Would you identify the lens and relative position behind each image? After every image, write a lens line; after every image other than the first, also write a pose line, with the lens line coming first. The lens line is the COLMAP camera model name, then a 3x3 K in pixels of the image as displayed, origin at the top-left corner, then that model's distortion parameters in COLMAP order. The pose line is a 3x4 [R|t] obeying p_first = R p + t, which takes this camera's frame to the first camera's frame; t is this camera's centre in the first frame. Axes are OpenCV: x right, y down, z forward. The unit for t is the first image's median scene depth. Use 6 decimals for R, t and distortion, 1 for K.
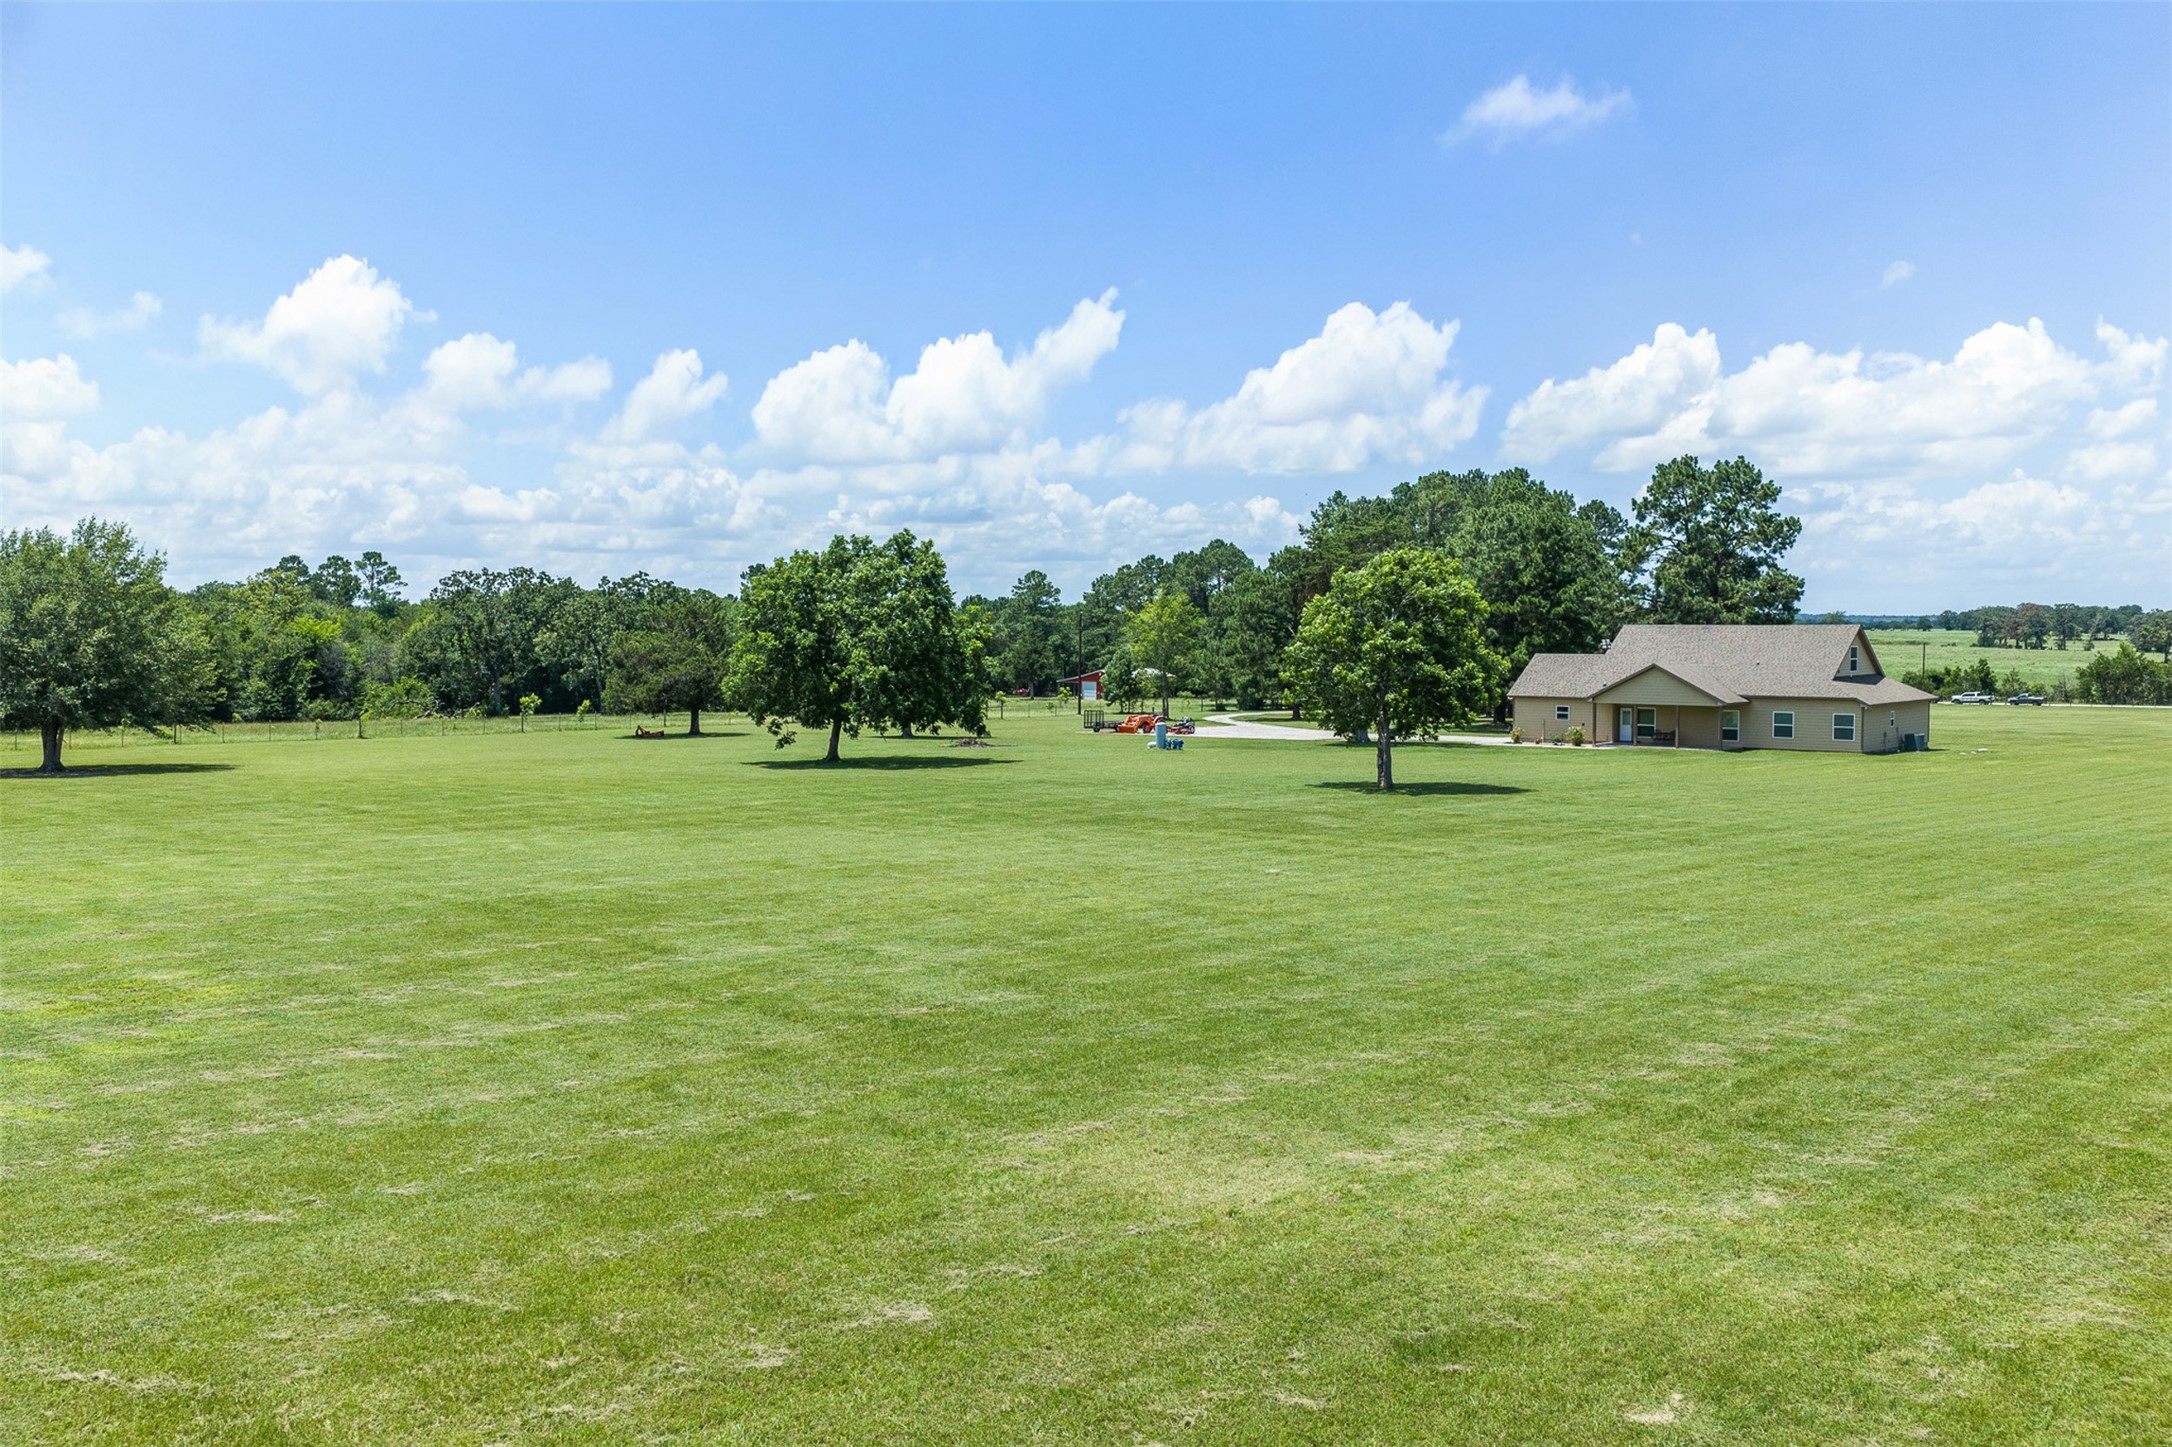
lens RADIAL K [[2014.4, 0, 1086.0], [0, 2014.4, 723.5], [0, 0, 1]] dist [0.086746, -0.006396]
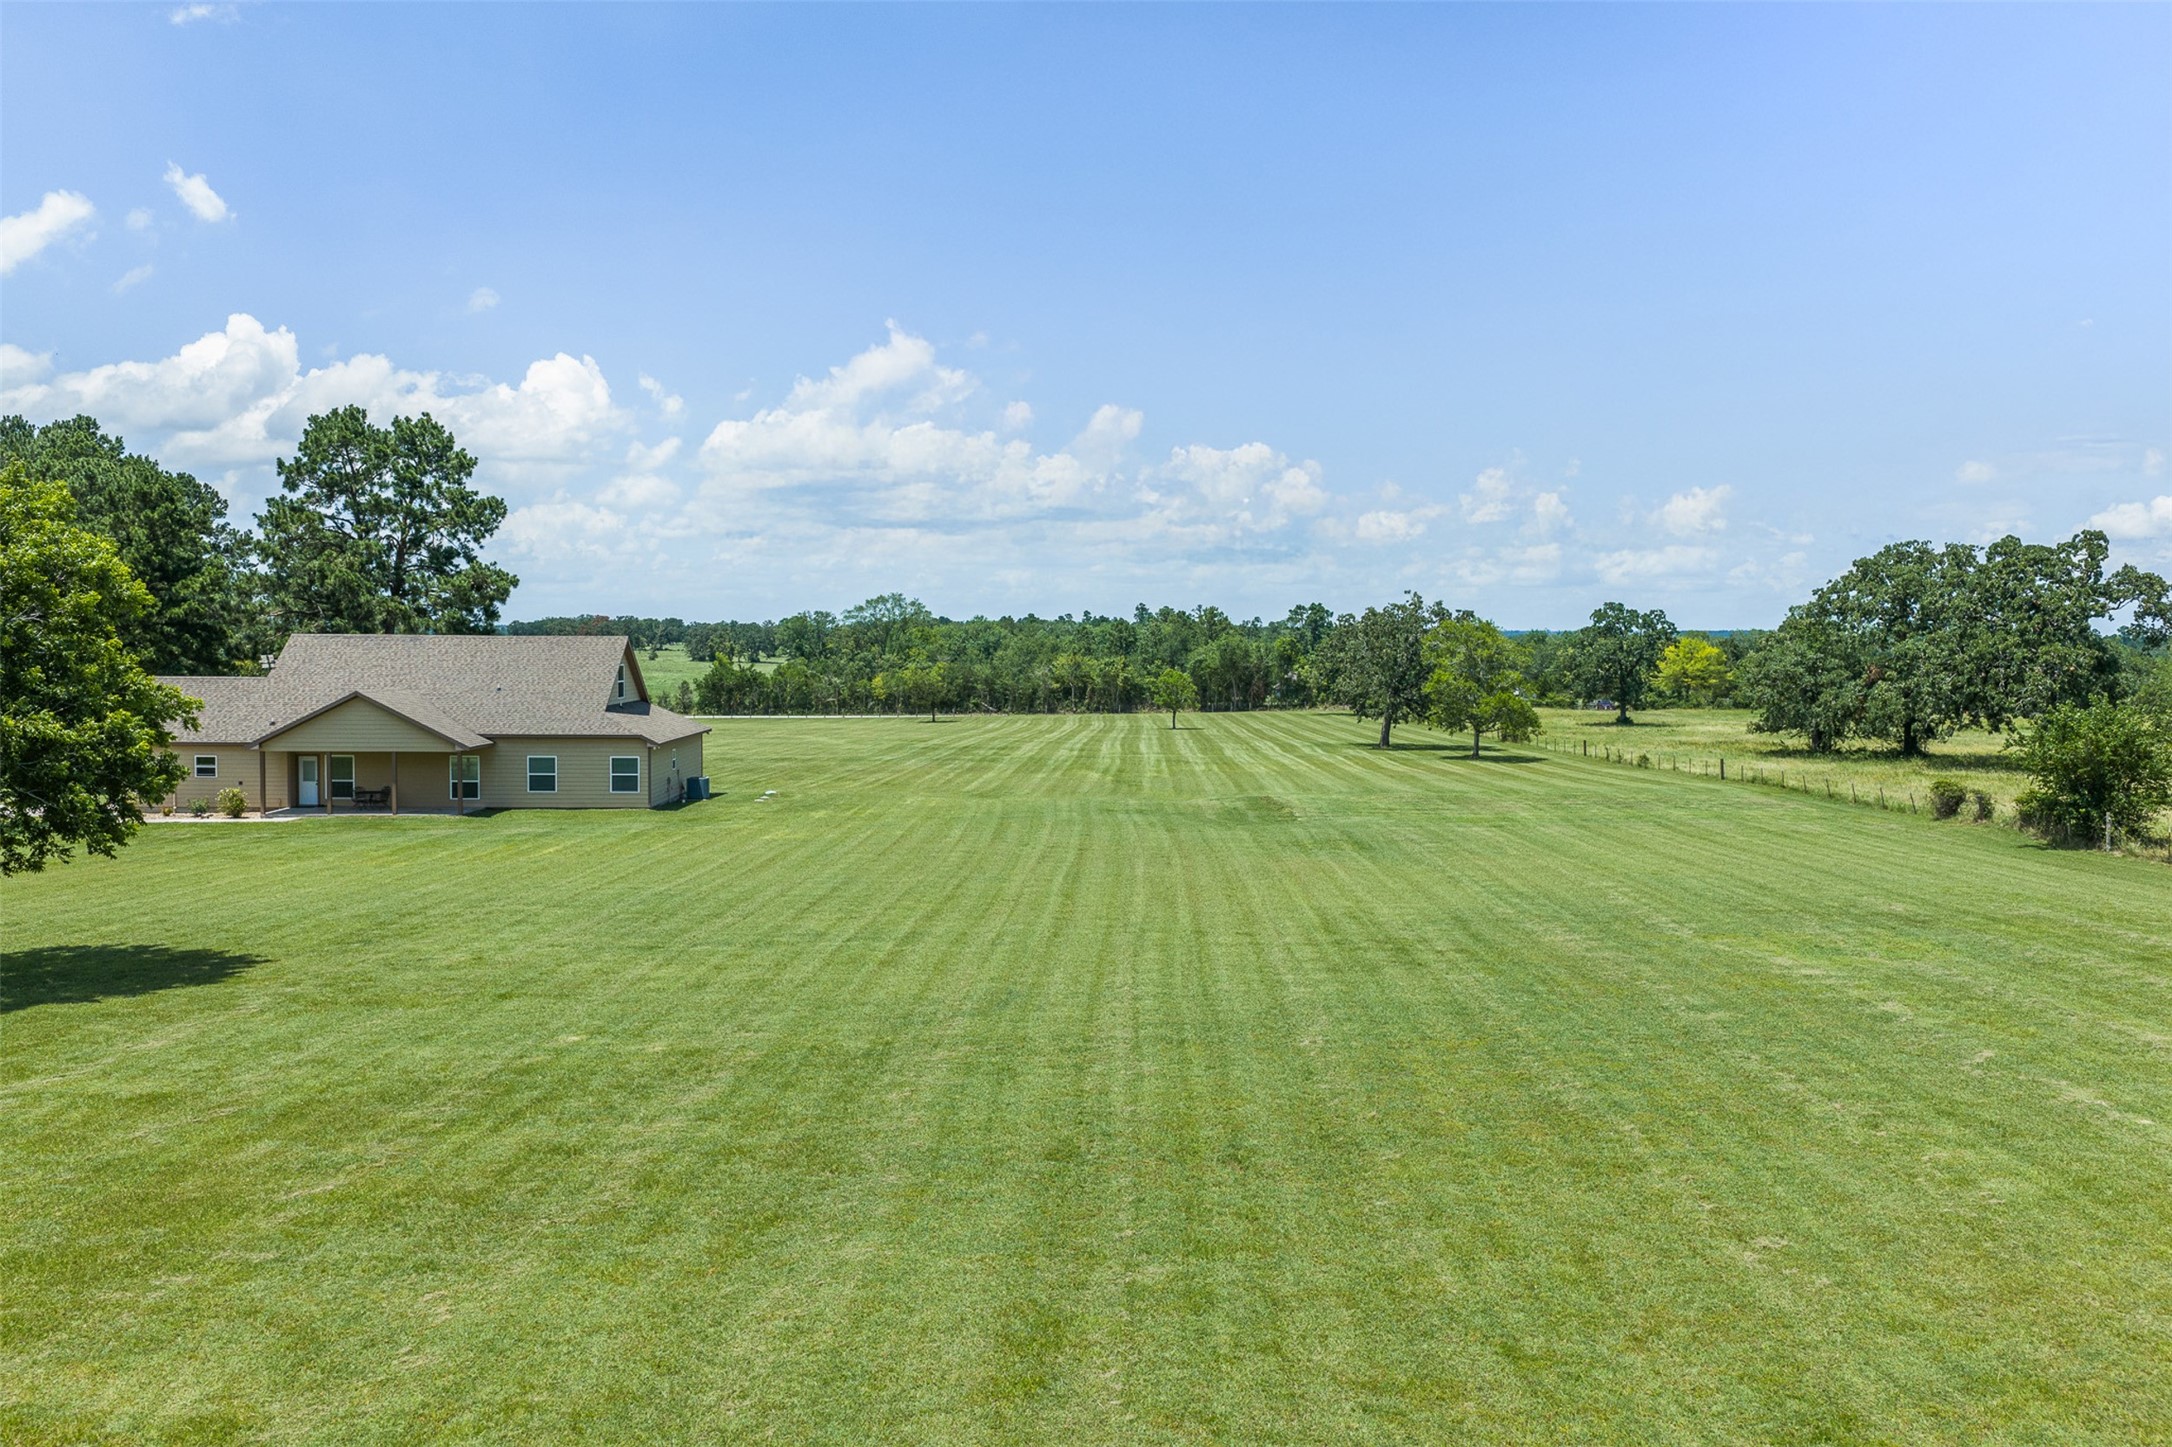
lens RADIAL K [[1722.6, 0, 1087.2], [0, 1722.6, 777.2], [0, 0, 1]] dist [-0.005566, -0.002990]
pose [[0.733576, -0.050098, 0.677758, 0.060627], [0.027978, 0.998660, 0.043536, -0.016337], [-0.679031, -0.012975, 0.733995, 0.357872]]
